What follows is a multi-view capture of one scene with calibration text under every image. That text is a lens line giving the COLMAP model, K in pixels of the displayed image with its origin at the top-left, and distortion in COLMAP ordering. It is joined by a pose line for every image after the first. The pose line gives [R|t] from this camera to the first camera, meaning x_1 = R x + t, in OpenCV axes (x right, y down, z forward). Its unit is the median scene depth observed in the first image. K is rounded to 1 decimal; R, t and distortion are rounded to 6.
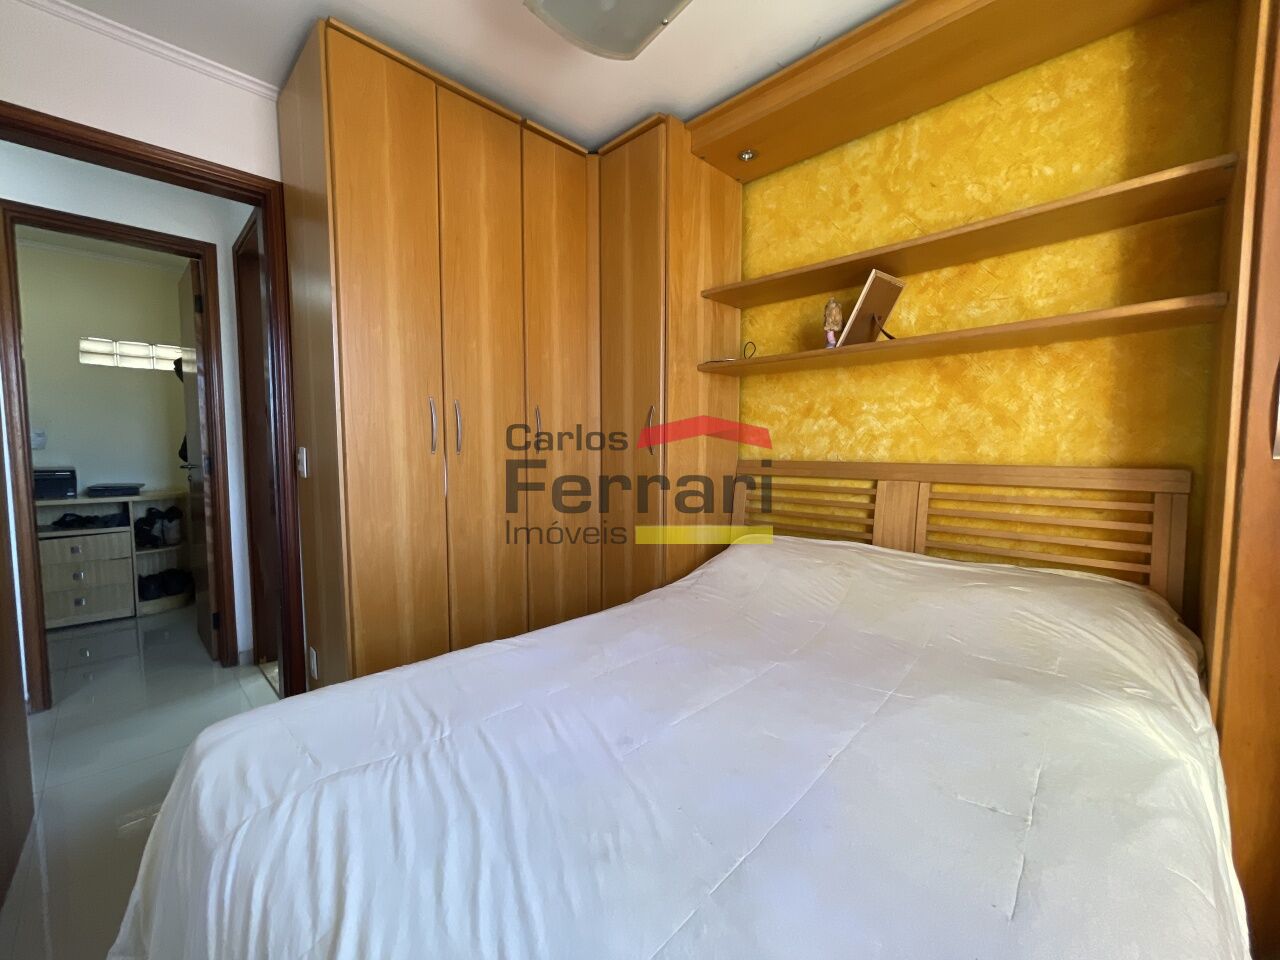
lens RADIAL K [[512.5, 0, 640.0], [0, 512.5, 480.0], [0, 0, 1]] dist [-0.000309, -0.000005]
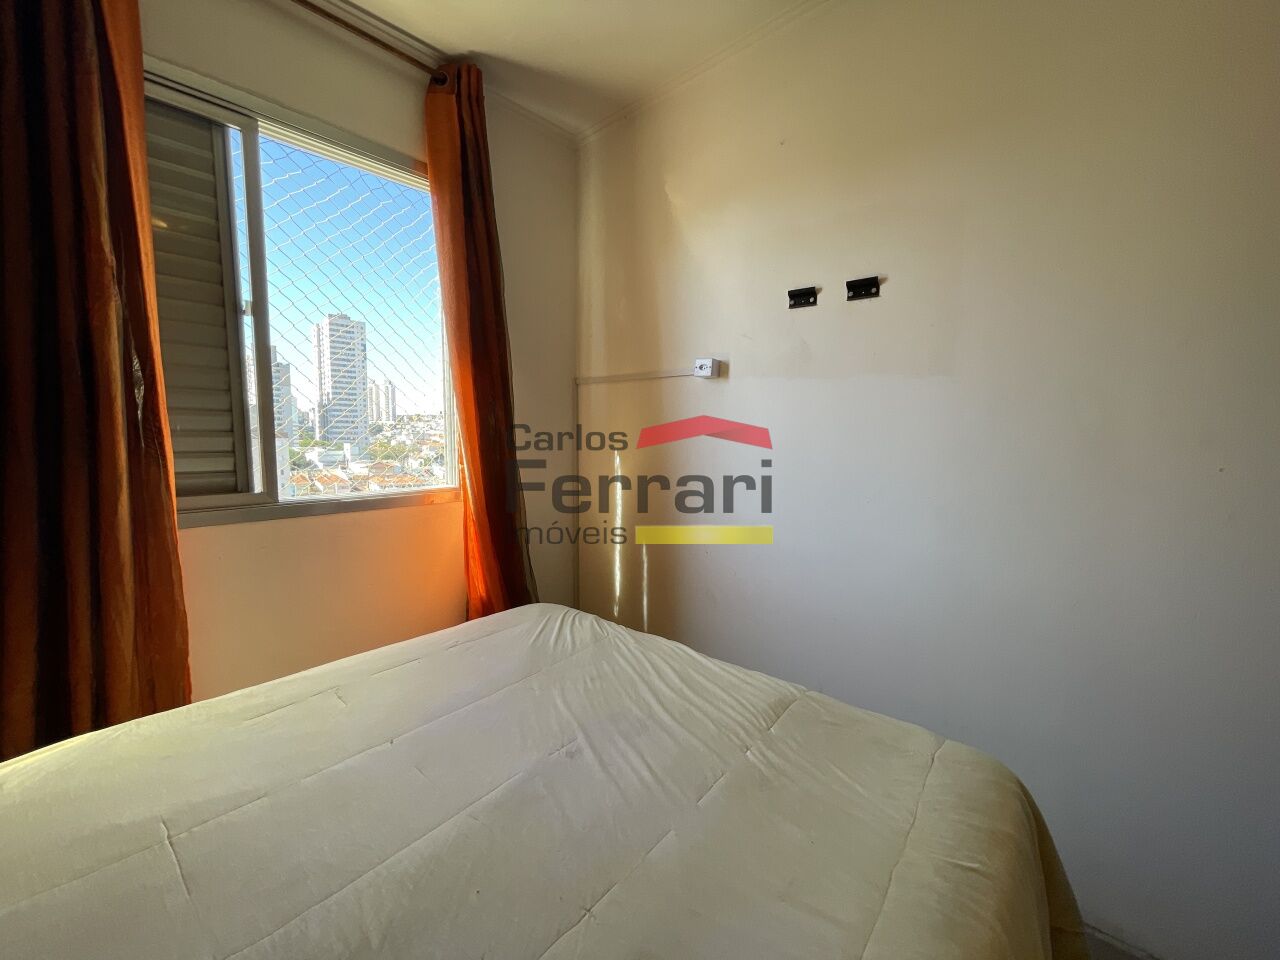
lens RADIAL K [[521.4, 0, 645.7], [0, 521.4, 479.2], [0, 0, 1]] dist [-0.000679, 0.000010]
pose [[-0.999025, -0.010816, -0.042807, -0.122927], [-0.017644, 0.986552, 0.162491, -0.208218], [0.040474, 0.163088, -0.985781, 1.931622]]
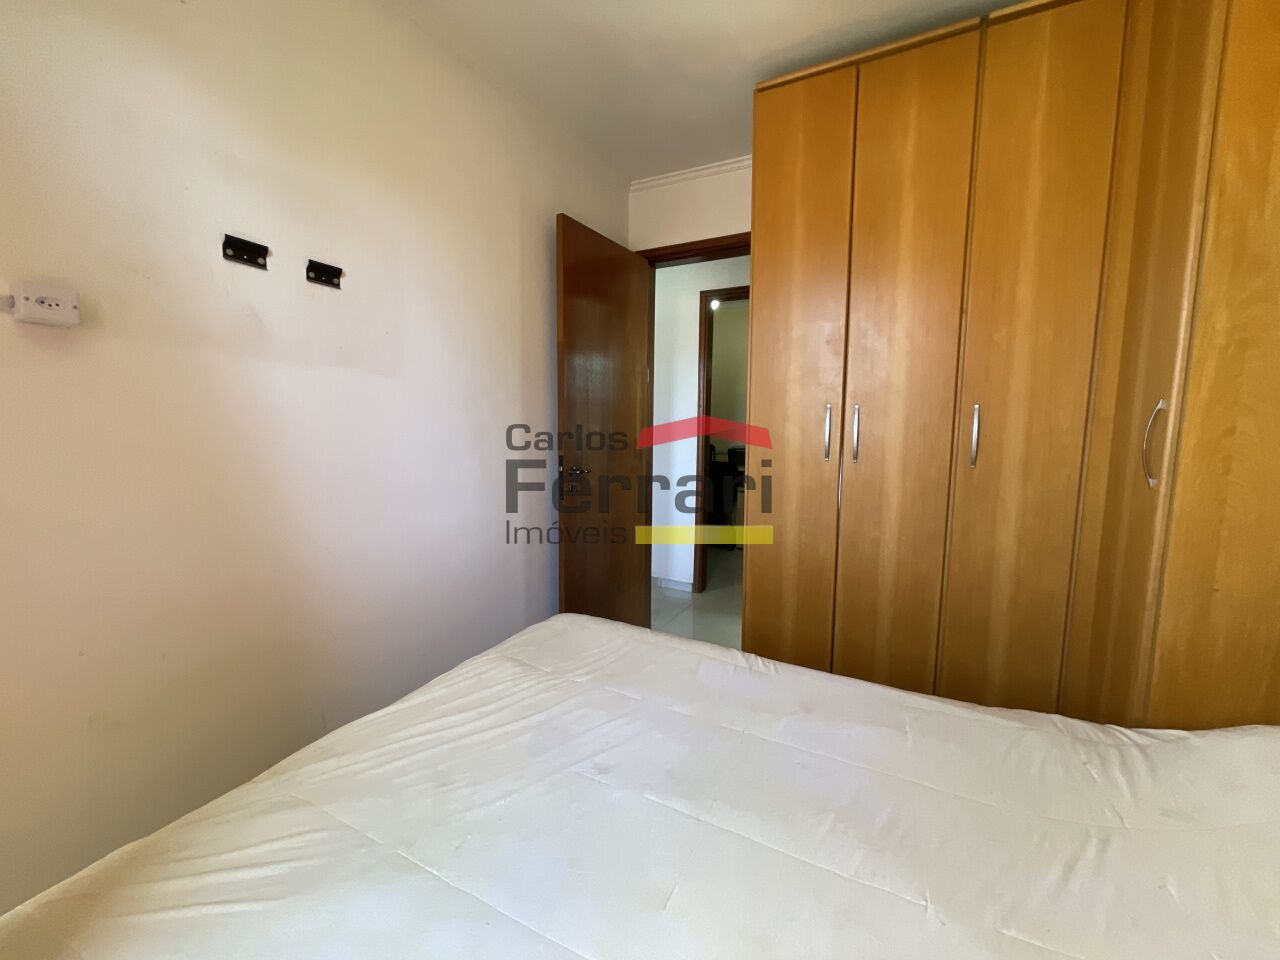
lens RADIAL K [[521.4, 0, 645.7], [0, 521.4, 479.2], [0, 0, 1]] dist [-0.000679, 0.000010]
pose [[0.291744, 0.103451, -0.950885, 0.903444], [-0.078057, 0.993393, 0.084127, -0.147910], [0.953306, 0.049680, 0.297892, 0.740215]]
